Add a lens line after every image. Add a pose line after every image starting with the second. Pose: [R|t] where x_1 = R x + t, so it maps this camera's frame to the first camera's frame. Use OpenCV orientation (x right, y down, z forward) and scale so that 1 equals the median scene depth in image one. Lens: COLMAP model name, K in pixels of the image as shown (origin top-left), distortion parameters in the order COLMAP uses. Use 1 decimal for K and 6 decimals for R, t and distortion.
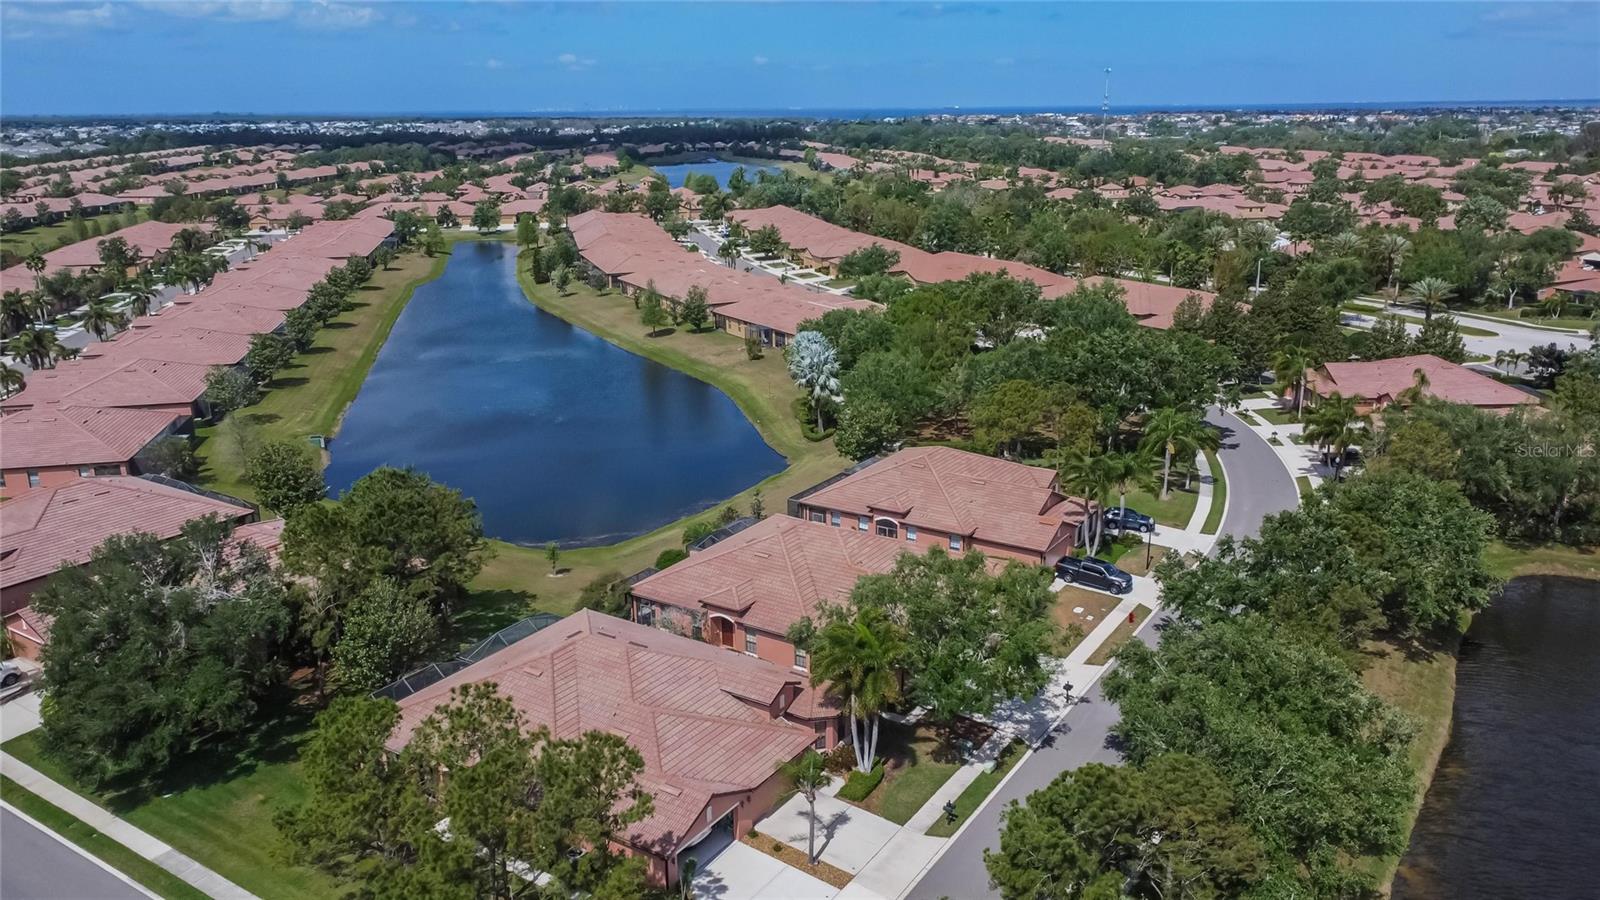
lens RADIAL K [[1195.7, 0, 800.0], [0, 1195.7, 450.0], [0, 0, 1]] dist [0.038153, -0.033072]
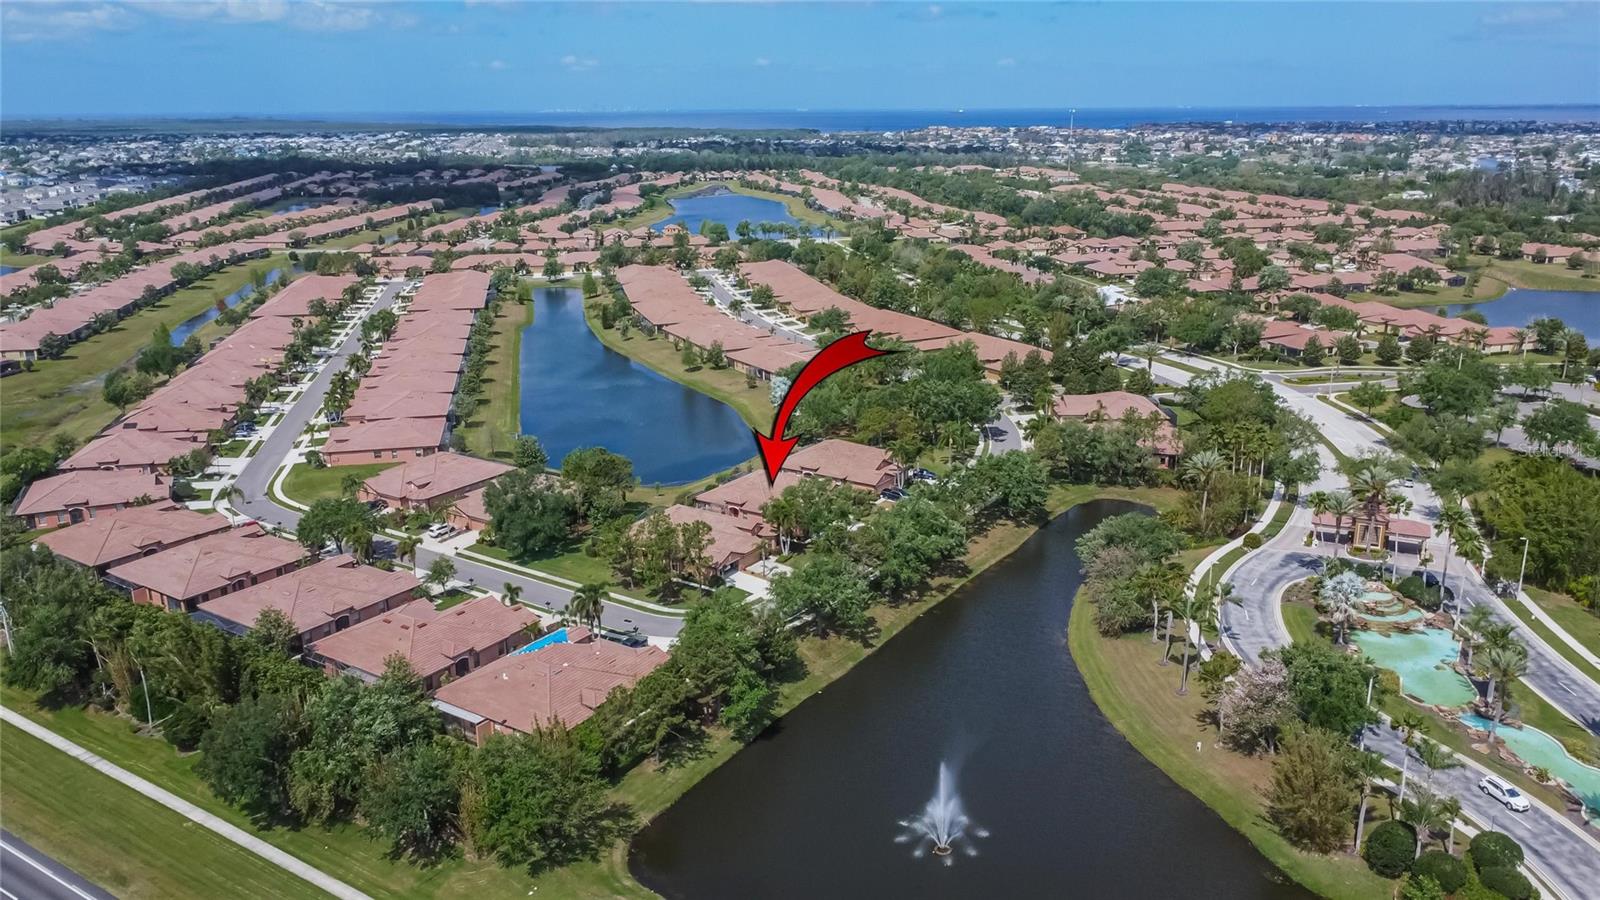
lens RADIAL K [[1195.7, 0, 800.0], [0, 1195.7, 450.0], [0, 0, 1]] dist [0.038153, -0.033072]
pose [[0.999979, 0.003427, -0.005436, 0.032318], [-0.003423, 0.999994, 0.000815, 0.007277], [0.005439, -0.000797, 0.999985, -0.556817]]
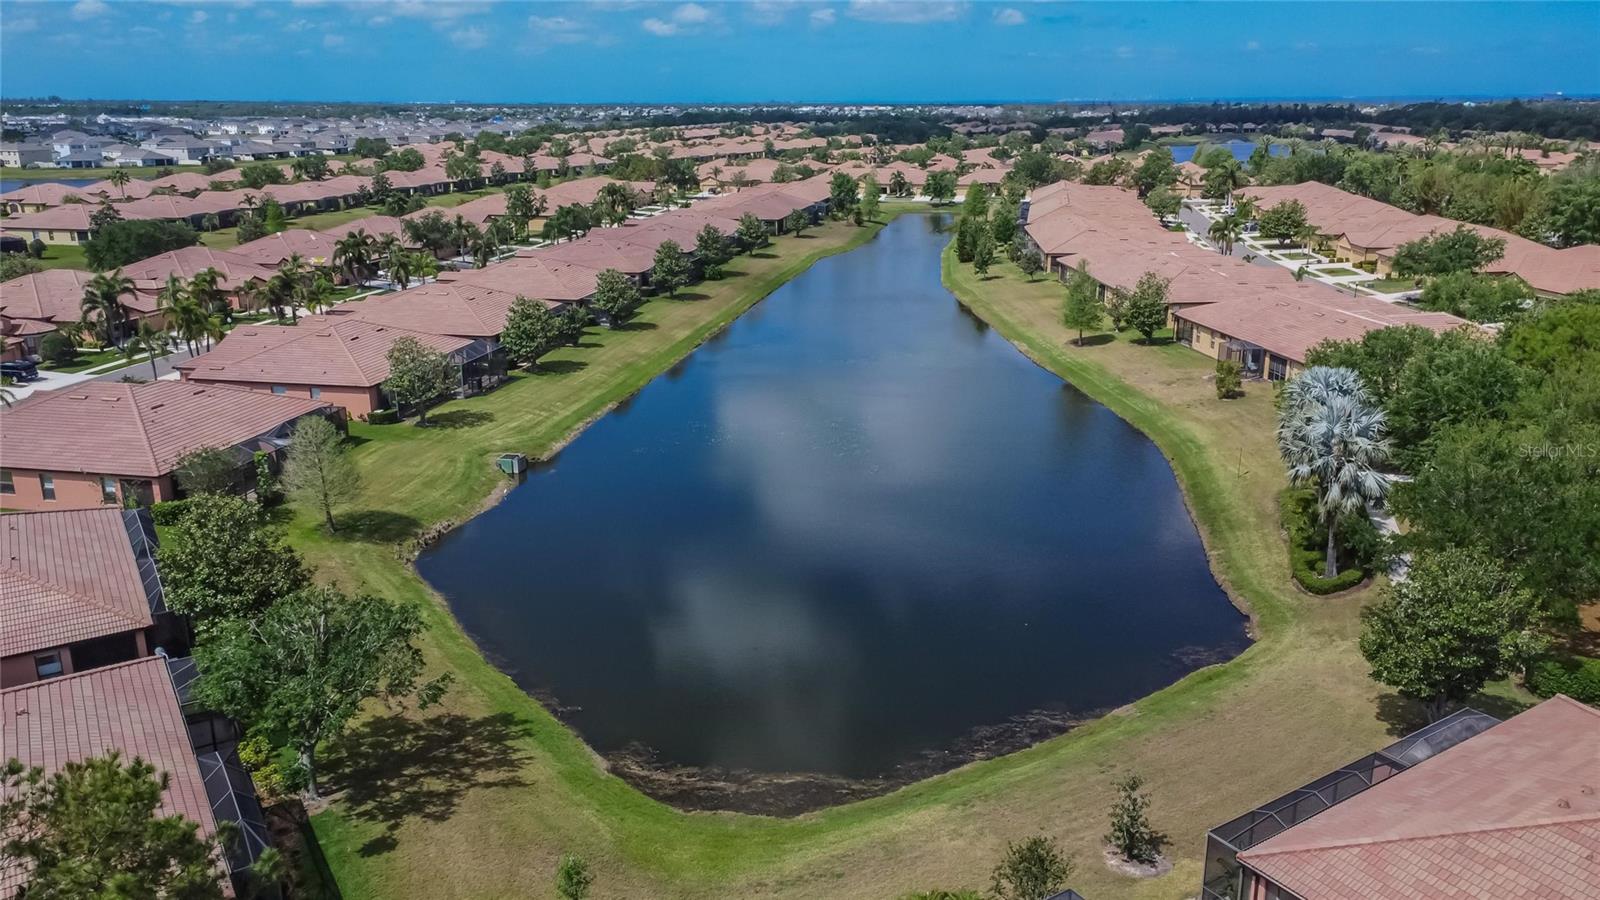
lens RADIAL K [[1195.7, 0, 800.0], [0, 1195.7, 450.0], [0, 0, 1]] dist [0.038153, -0.033072]
pose [[0.914946, 0.119742, -0.385404, 0.001561], [-0.116785, 0.992668, 0.031166, -0.036115], [0.386310, 0.016494, 0.922222, 0.297621]]
